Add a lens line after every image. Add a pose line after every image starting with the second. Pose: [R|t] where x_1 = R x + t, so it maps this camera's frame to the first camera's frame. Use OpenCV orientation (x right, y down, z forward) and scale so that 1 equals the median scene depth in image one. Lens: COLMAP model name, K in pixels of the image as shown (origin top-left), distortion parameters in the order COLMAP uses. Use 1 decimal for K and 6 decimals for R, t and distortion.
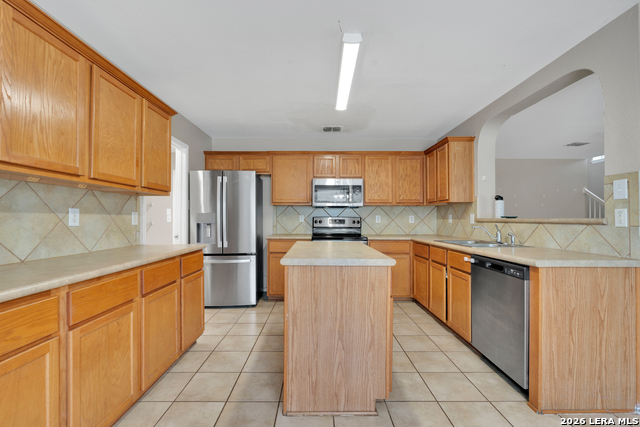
lens RADIAL K [[281.4, 0, 319.7], [0, 281.4, 217.1], [0, 0, 1]] dist [-0.027382, -0.000169]
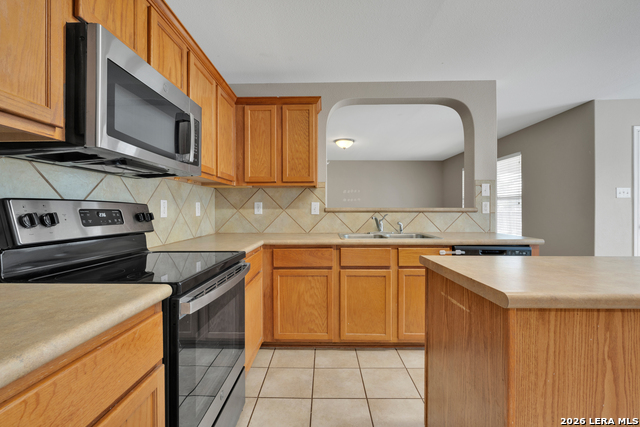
lens RADIAL K [[281.4, 0, 319.2], [0, 281.4, 210.4], [0, 0, 1]] dist [-0.027382, -0.000169]
pose [[0.029573, -0.006527, 0.999541, -0.414726], [-0.006469, 0.999956, 0.006721, 0.010431], [-0.999542, -0.006664, 0.029529, 1.432242]]
